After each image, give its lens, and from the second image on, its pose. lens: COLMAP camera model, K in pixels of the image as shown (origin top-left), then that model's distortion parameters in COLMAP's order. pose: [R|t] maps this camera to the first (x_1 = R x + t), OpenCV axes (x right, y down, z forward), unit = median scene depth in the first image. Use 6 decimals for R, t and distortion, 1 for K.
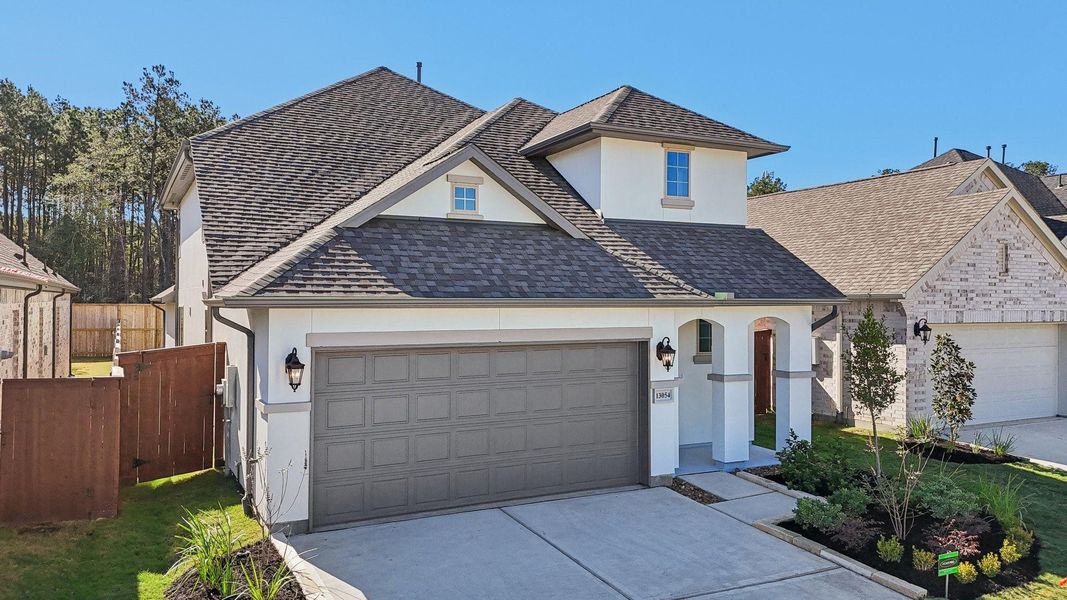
lens RADIAL K [[797.0, 0, 534.0], [0, 797.0, 299.3], [0, 0, 1]] dist [0.051186, 0.000391]
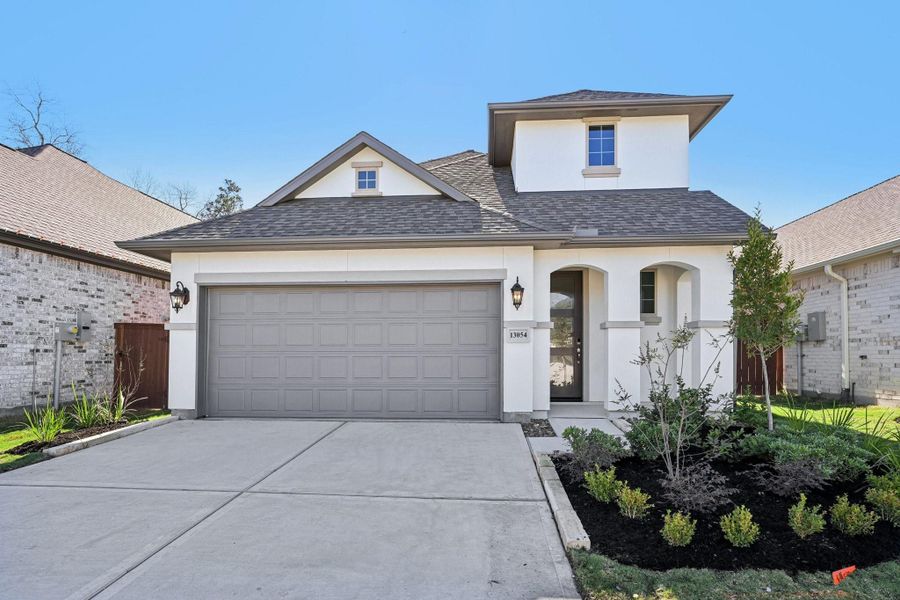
lens RADIAL K [[483.9, 0, 453.8], [0, 483.9, 350.0], [0, 0, 1]] dist [-0.002247, 0.000741]
pose [[0.851884, -0.009405, -0.523646, 0.418633], [0.002391, 0.999898, -0.014069, 0.148930], [0.523725, 0.010733, 0.851820, 0.428744]]
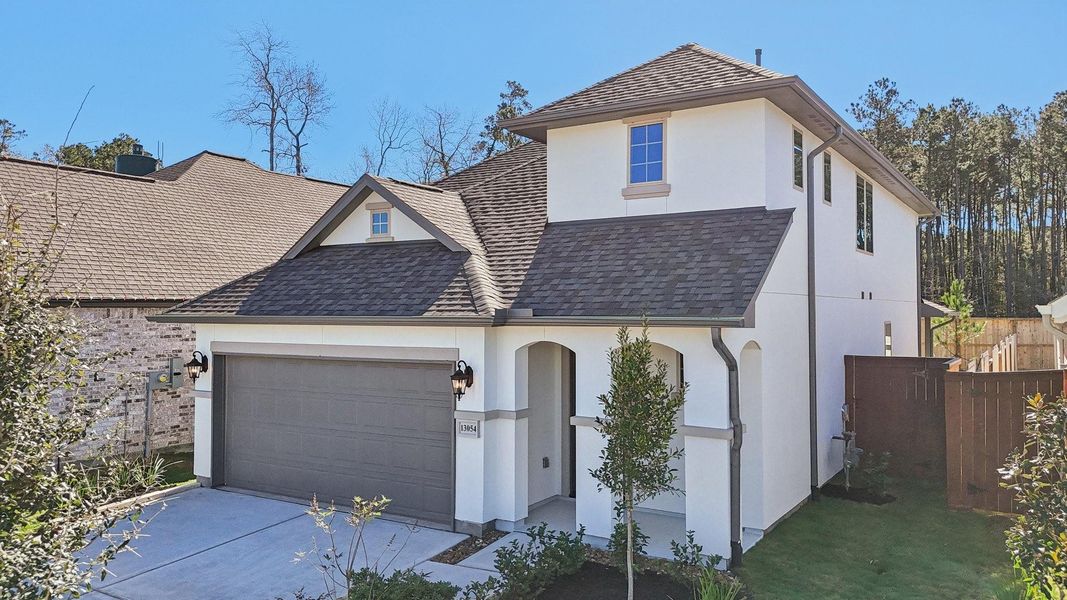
lens RADIAL K [[797.0, 0, 536.9], [0, 797.0, 298.7], [0, 0, 1]] dist [0.051186, 0.000391]
pose [[0.511257, -0.014981, -0.859297, 0.947275], [0.002963, 0.999873, -0.015669, -0.006091], [0.859423, 0.005465, 0.511236, 0.624727]]
